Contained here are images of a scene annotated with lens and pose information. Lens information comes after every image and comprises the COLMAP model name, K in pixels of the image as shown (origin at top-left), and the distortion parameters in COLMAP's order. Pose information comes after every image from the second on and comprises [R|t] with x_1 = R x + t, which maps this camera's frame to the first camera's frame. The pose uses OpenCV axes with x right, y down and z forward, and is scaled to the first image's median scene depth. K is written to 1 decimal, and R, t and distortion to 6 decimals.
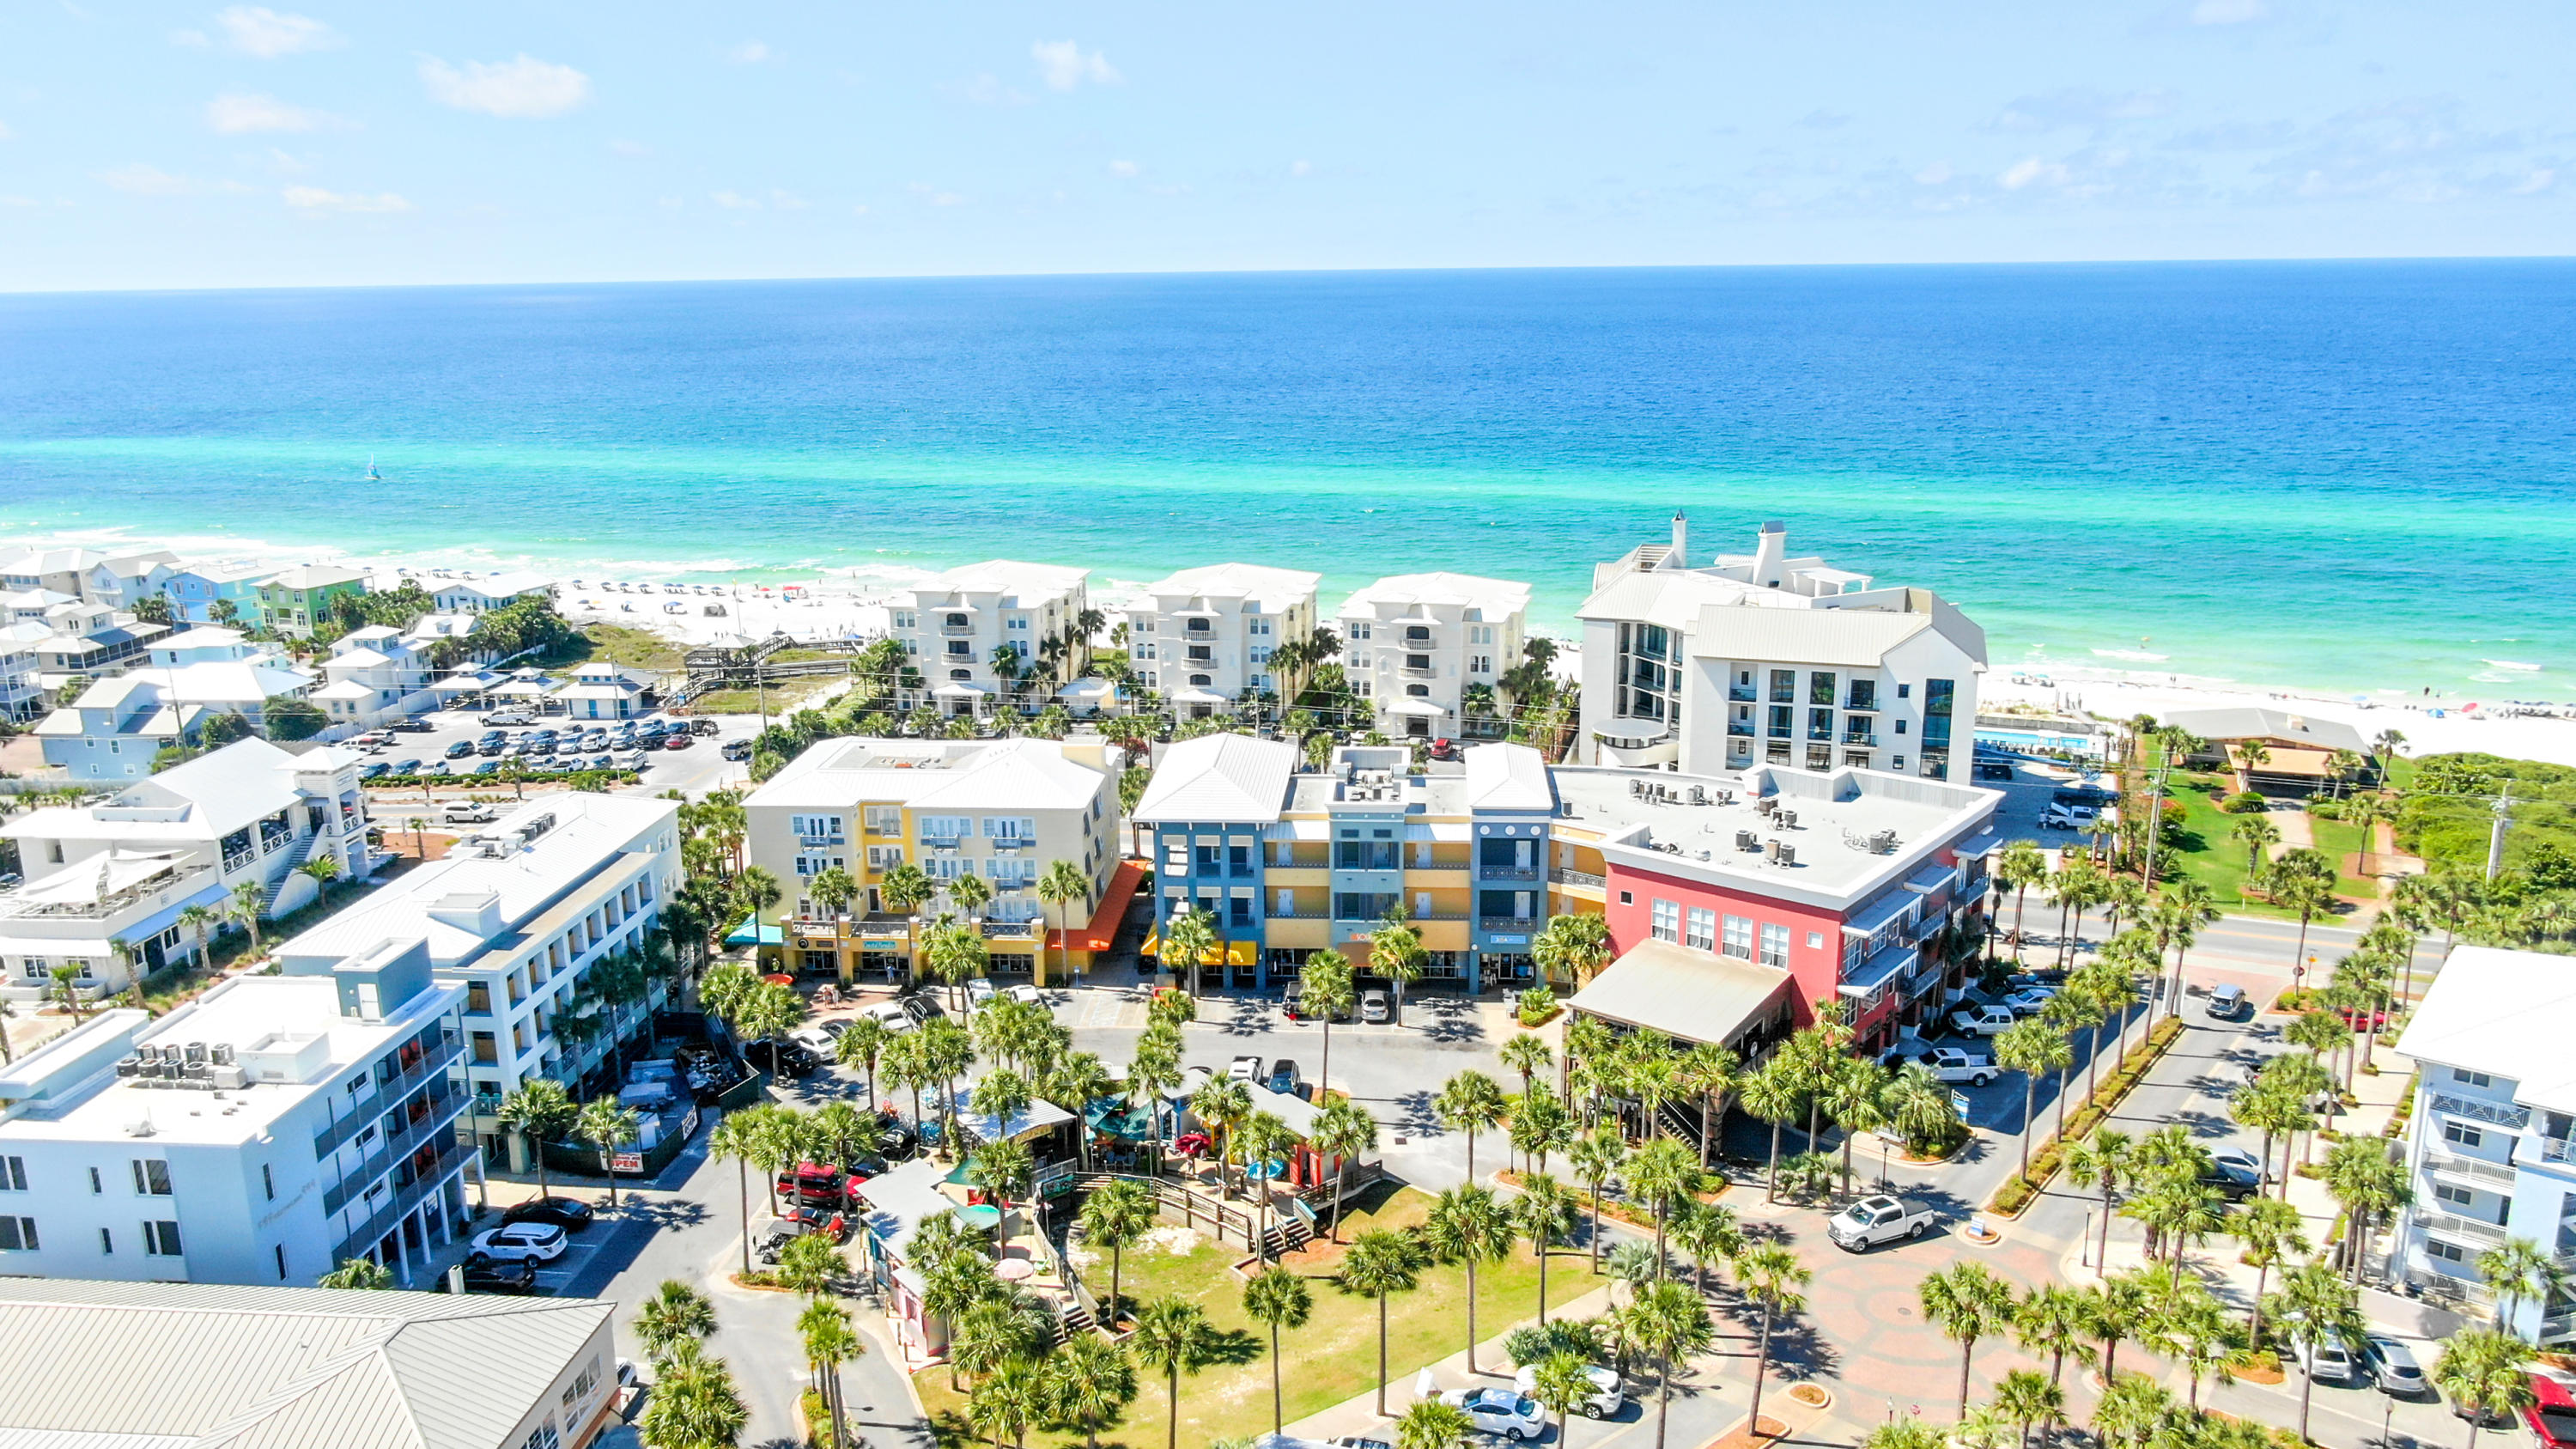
lens RADIAL K [[1879.0, 0, 1302.7], [0, 1879.0, 717.9], [0, 0, 1]] dist [-0.000426, 0.002185]
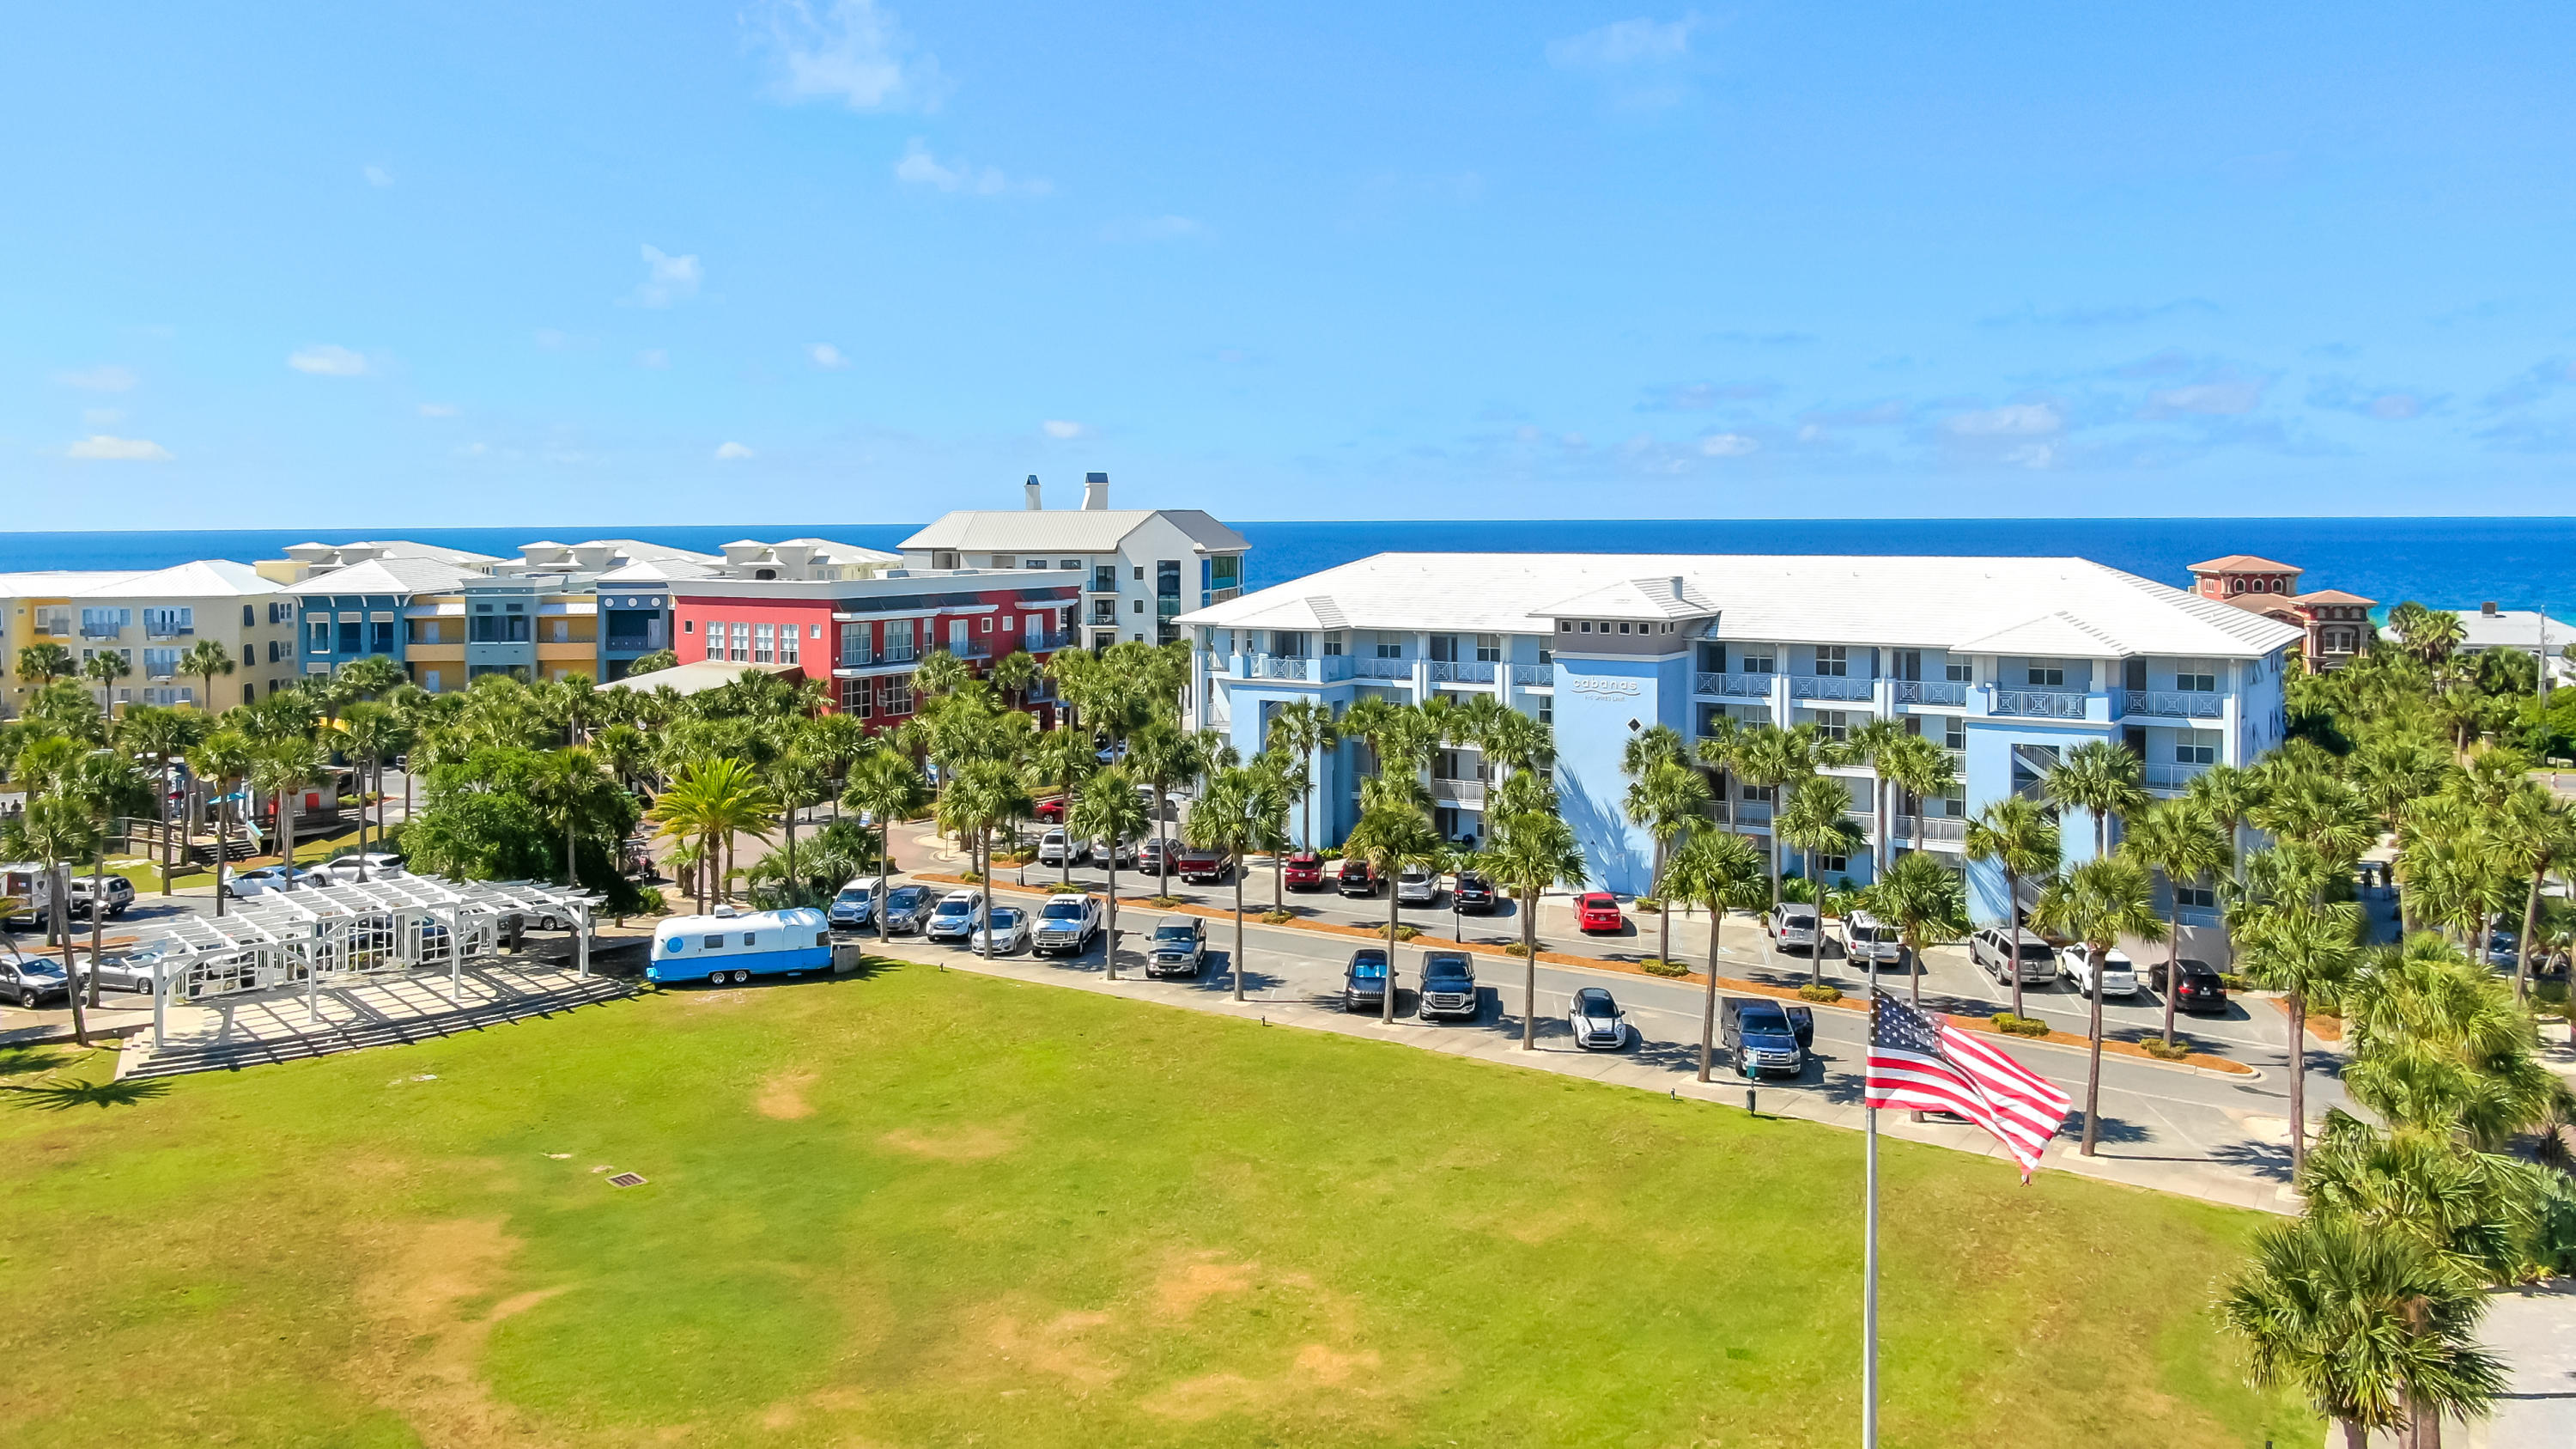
lens RADIAL K [[1917.8, 0, 1294.8], [0, 1917.8, 554.2], [0, 0, 1]] dist [-0.002858, 0.037966]
pose [[0.995811, 0.002672, 0.091391, 0.379707], [0.018248, 0.973656, -0.227290, 0.283955], [-0.089591, 0.228006, 0.969529, -0.120979]]
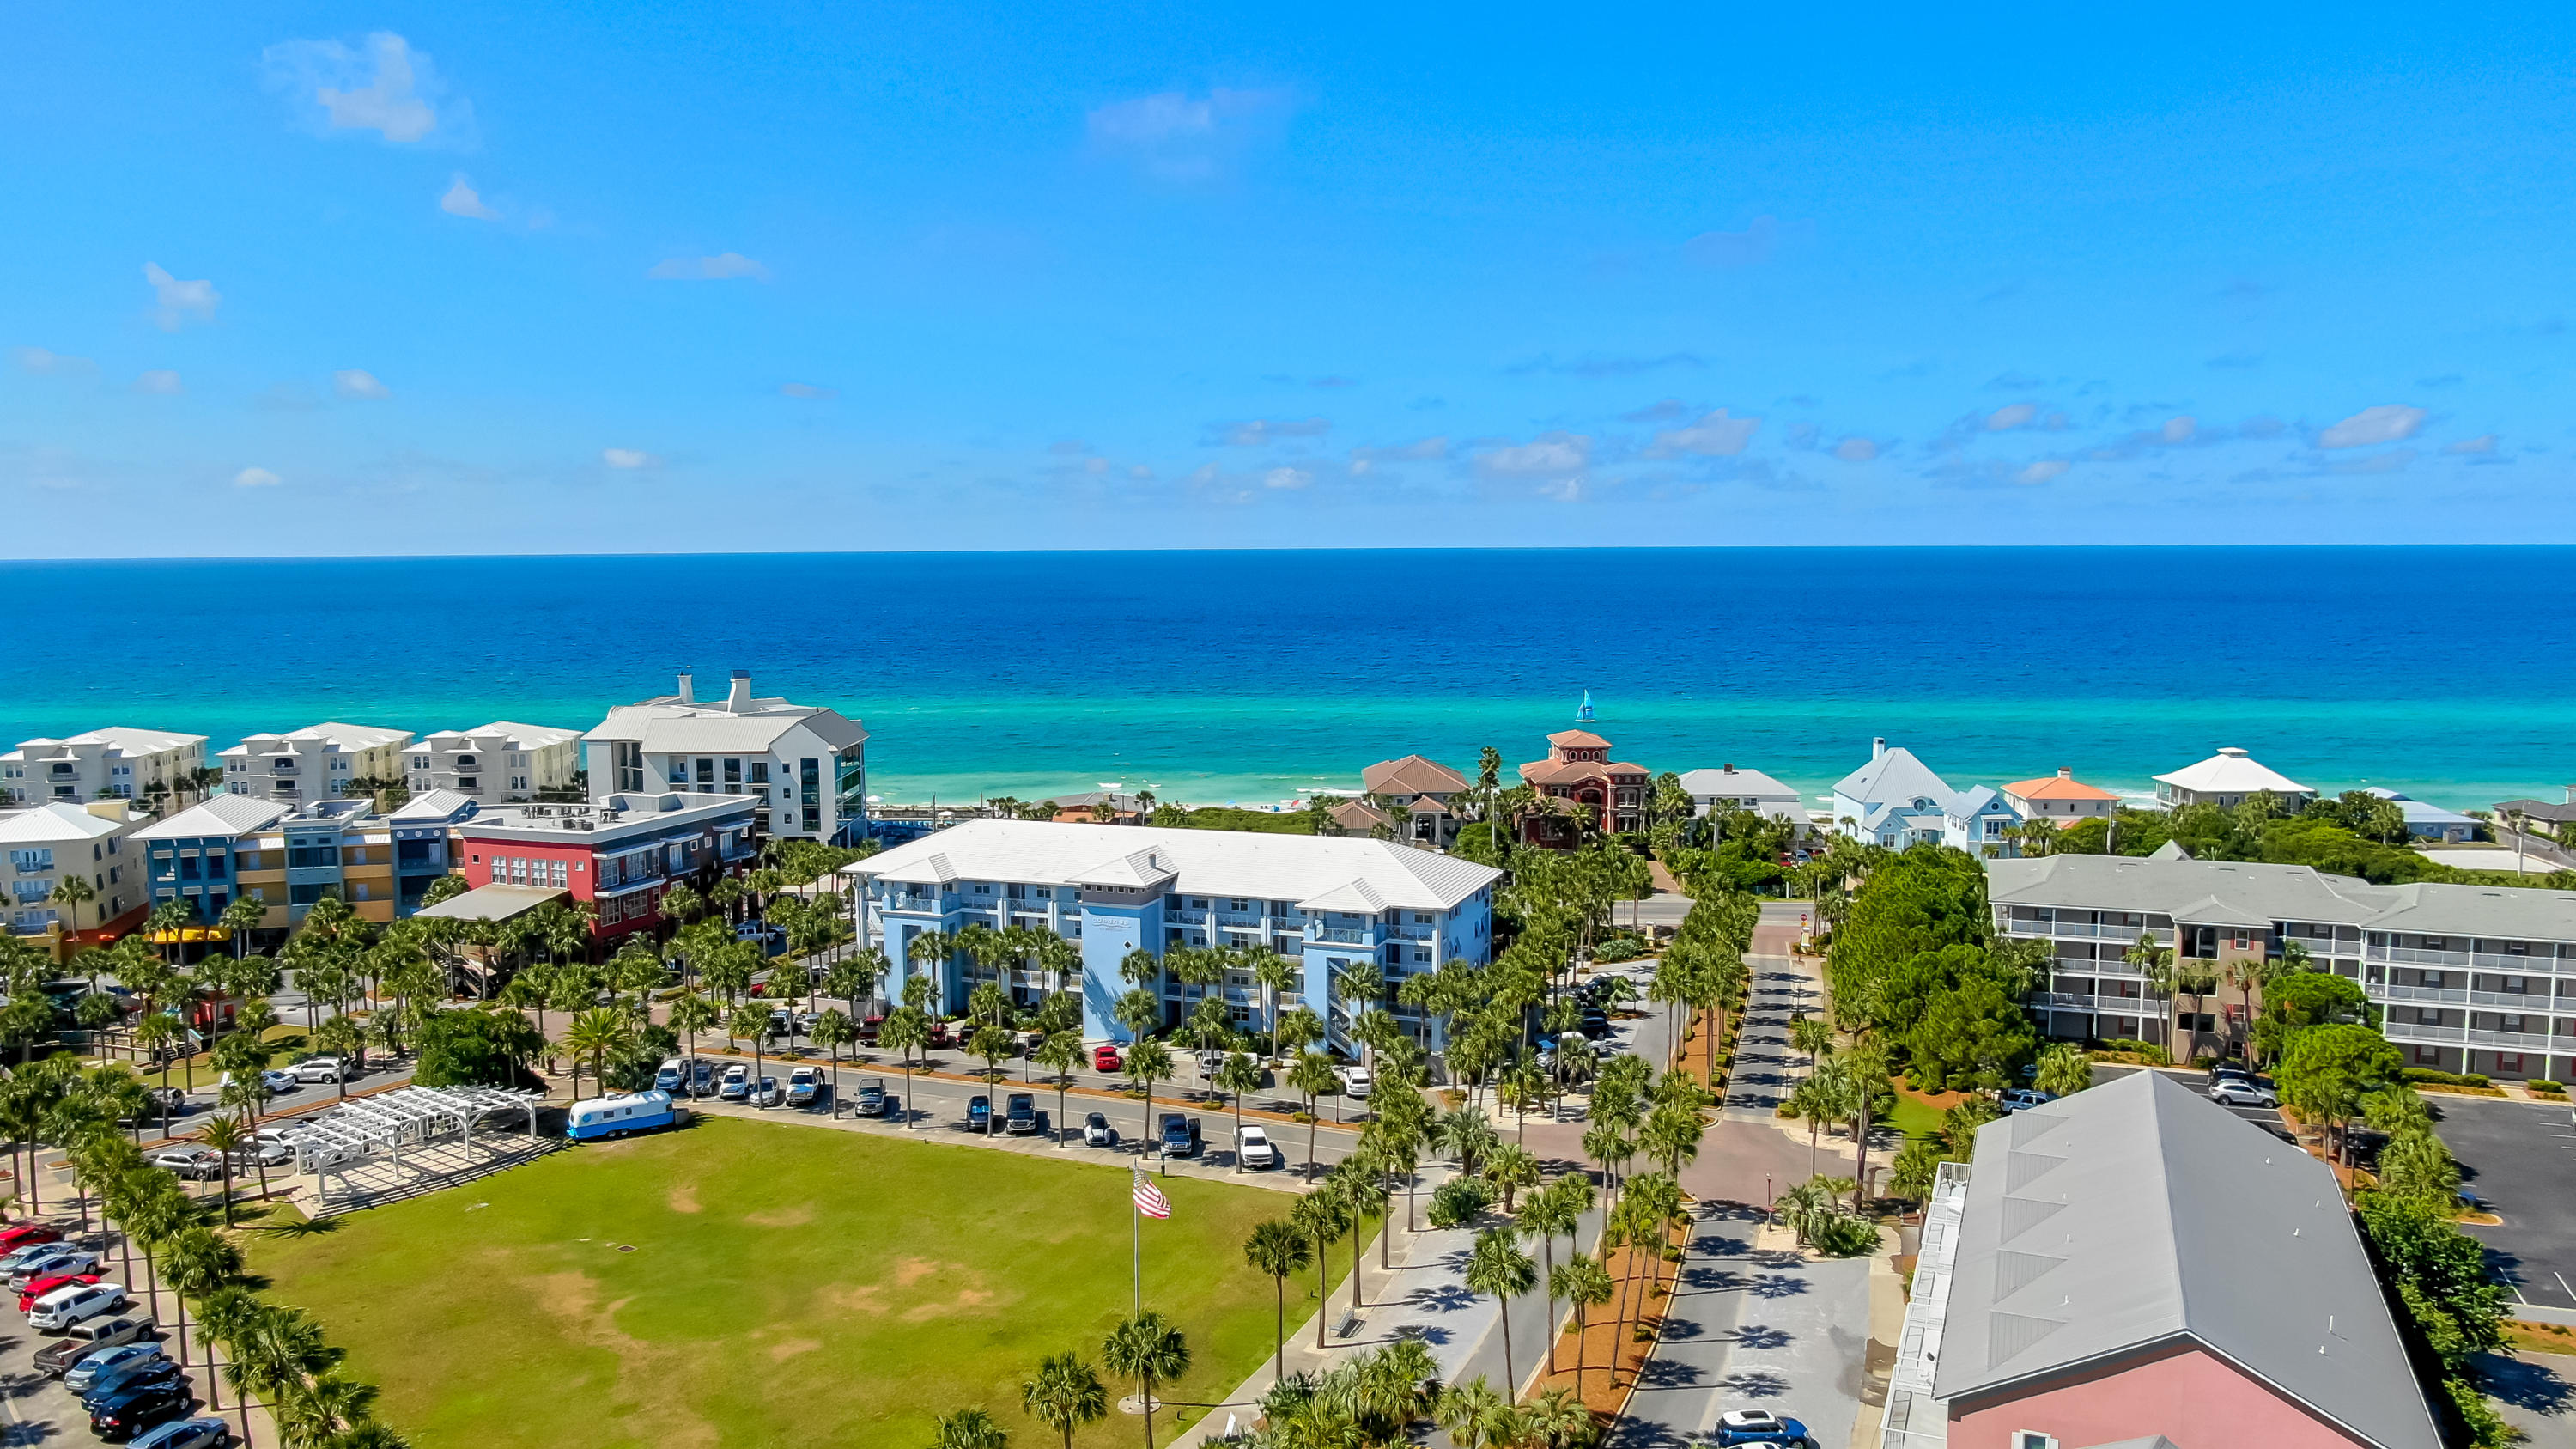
lens RADIAL K [[1904.6, 0, 1287.5], [0, 1904.6, 731.2], [0, 0, 1]] dist [-0.004282, 0.055677]
pose [[0.952651, -0.028938, 0.302685, 0.302349], [0.071428, 0.988903, -0.130266, 0.218898], [-0.295556, 0.145719, 0.944147, -0.628674]]
